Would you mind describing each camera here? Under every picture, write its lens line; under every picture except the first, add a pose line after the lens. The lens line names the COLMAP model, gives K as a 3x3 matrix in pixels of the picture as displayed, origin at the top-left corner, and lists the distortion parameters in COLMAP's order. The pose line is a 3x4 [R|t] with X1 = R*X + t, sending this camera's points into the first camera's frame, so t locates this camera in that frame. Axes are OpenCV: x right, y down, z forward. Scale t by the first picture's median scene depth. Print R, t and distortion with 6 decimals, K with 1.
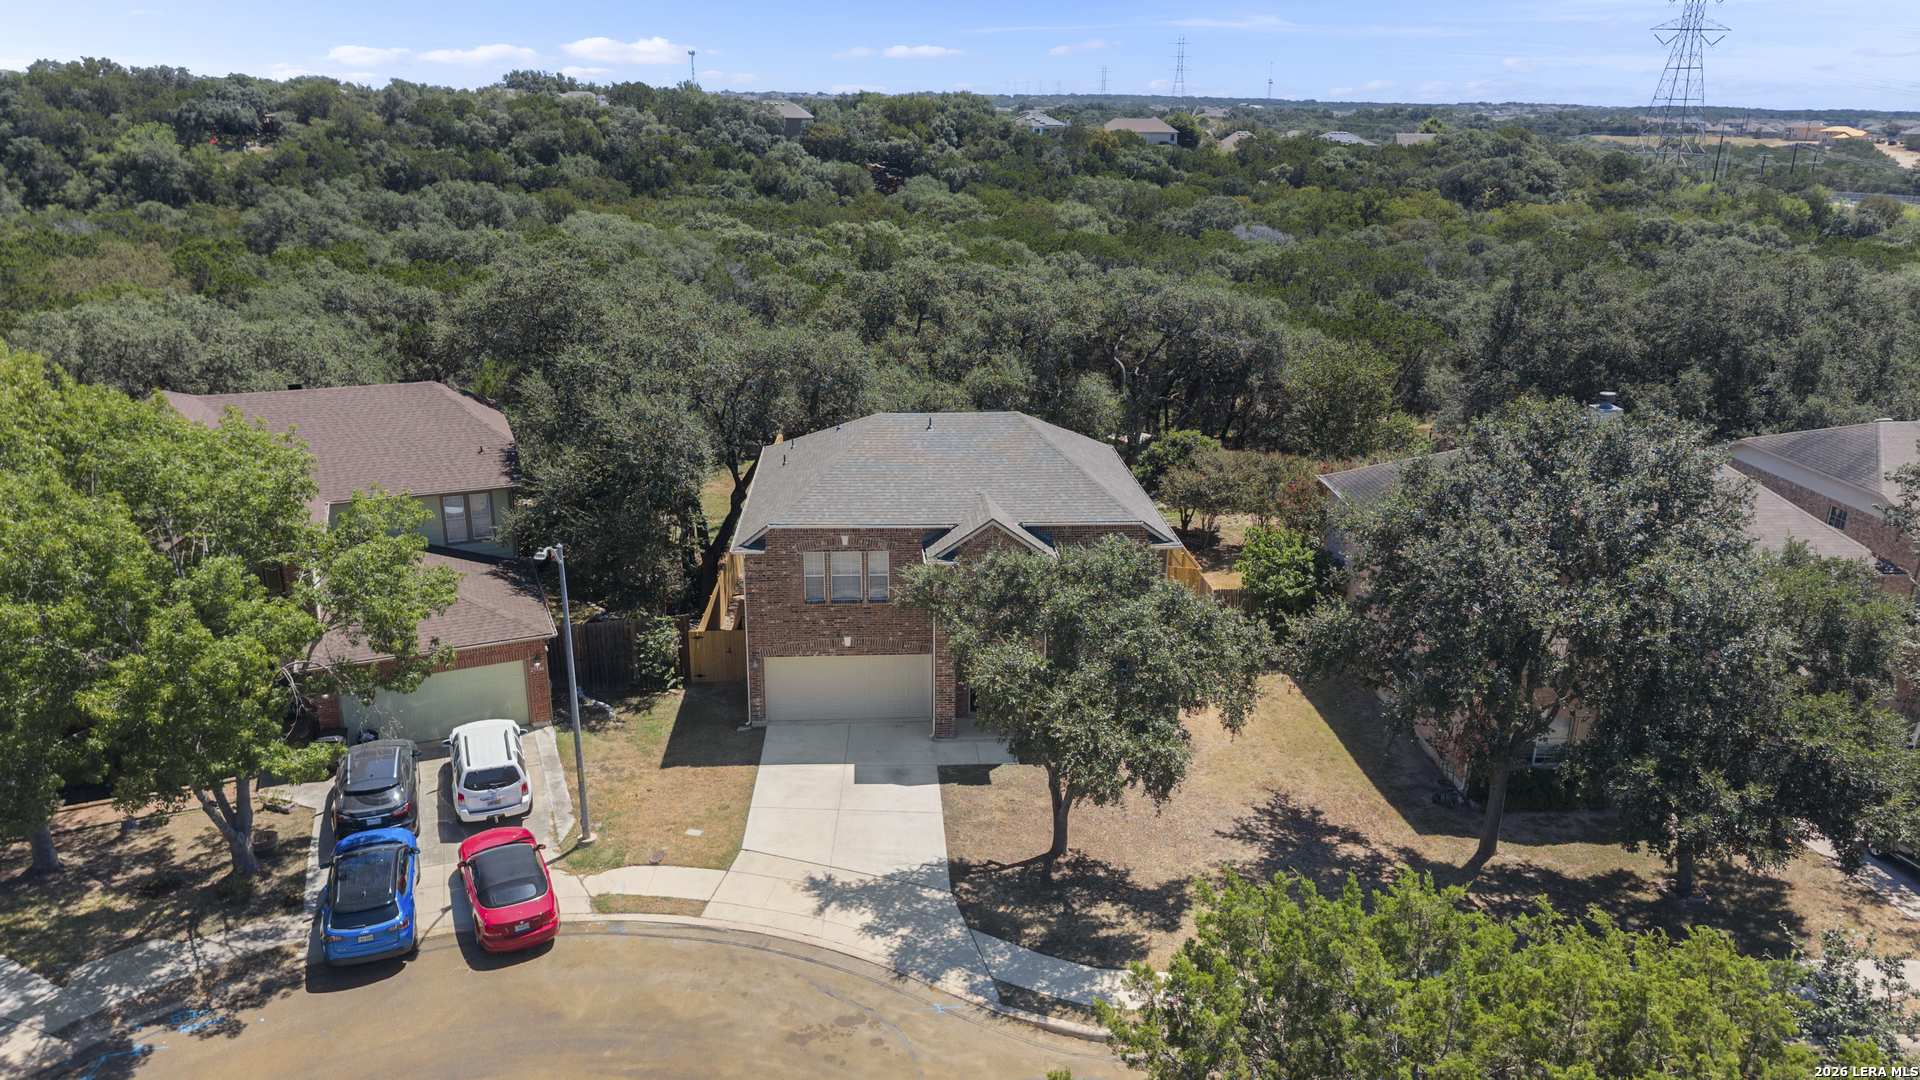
lens RADIAL K [[1278.3, 0, 946.1], [0, 1278.3, 538.3], [0, 0, 1]] dist [0.045416, -0.069984]
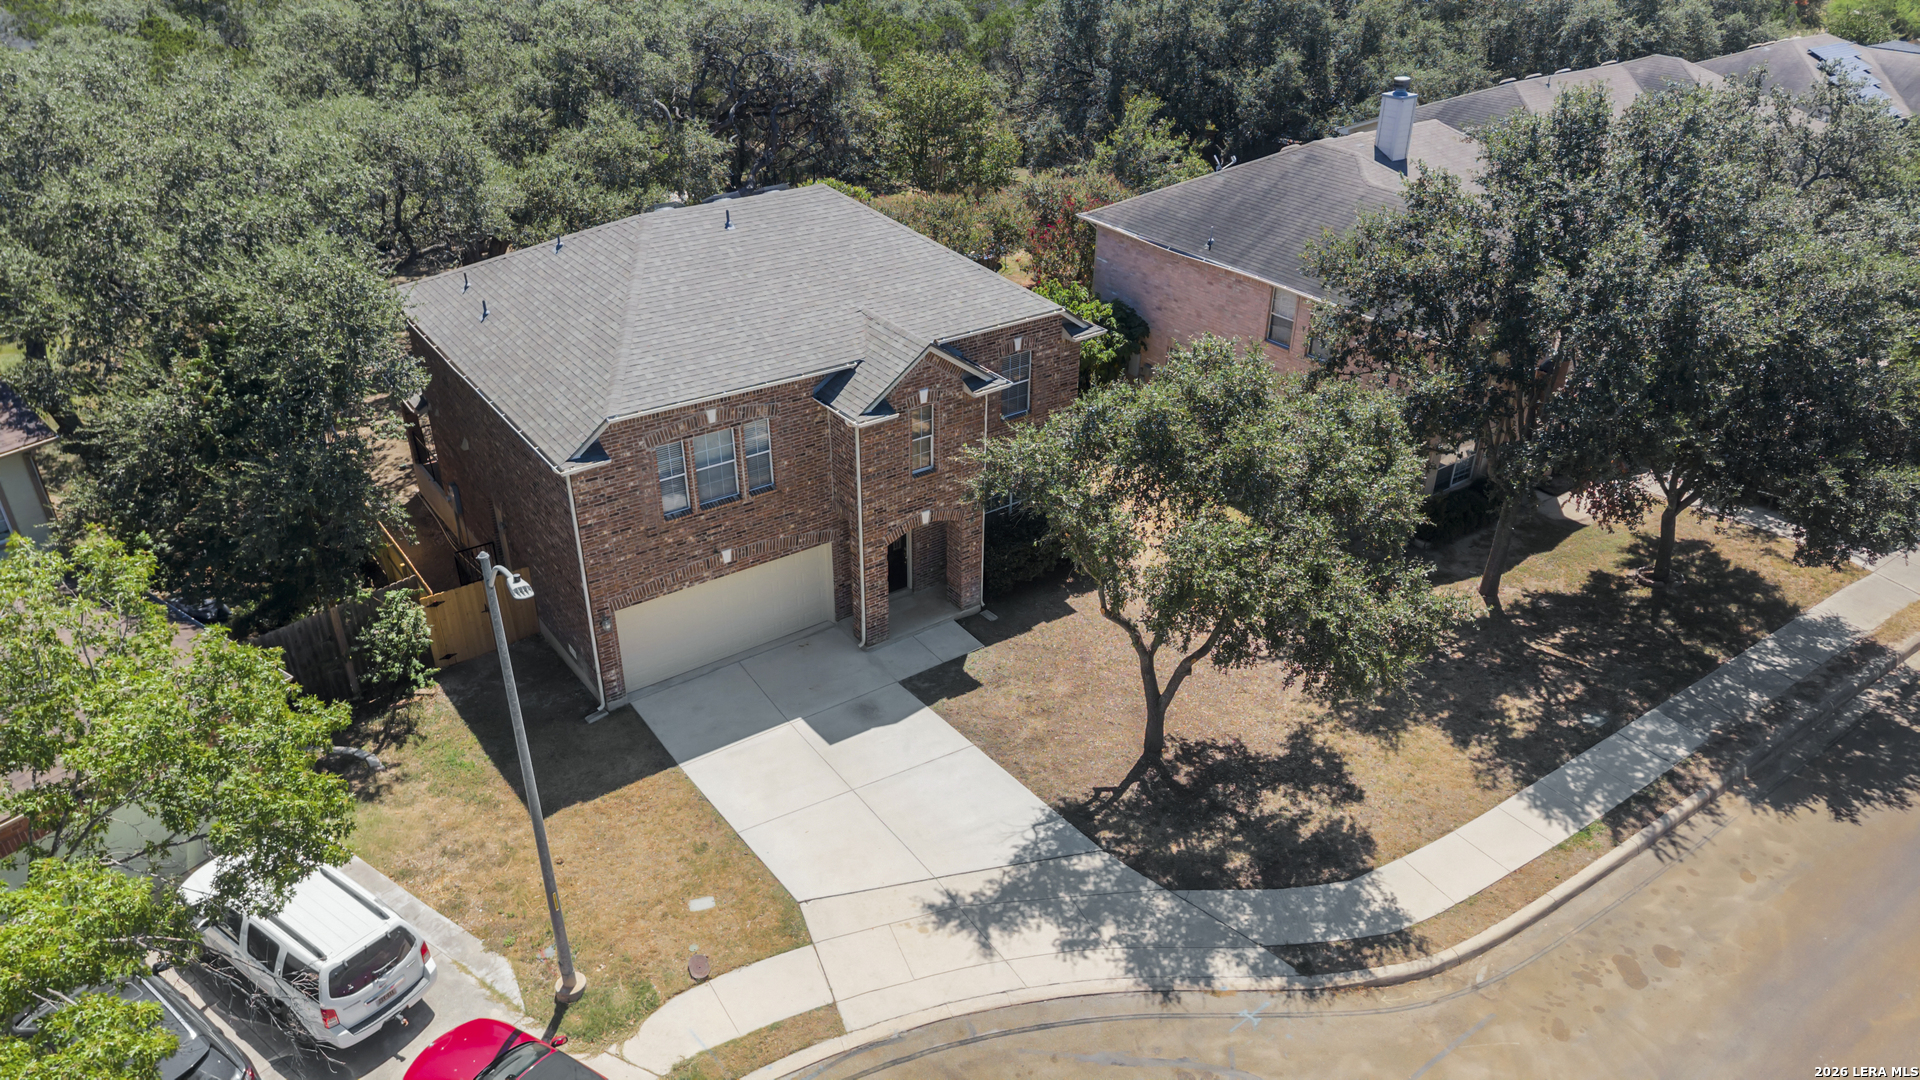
lens RADIAL K [[1278.3, 0, 946.1], [0, 1278.3, 538.3], [0, 0, 1]] dist [0.045416, -0.069984]
pose [[0.846775, -0.265077, 0.461201, -0.357847], [0.170250, 0.956442, 0.237136, -0.090807], [-0.503971, -0.122282, 0.855021, 0.405290]]
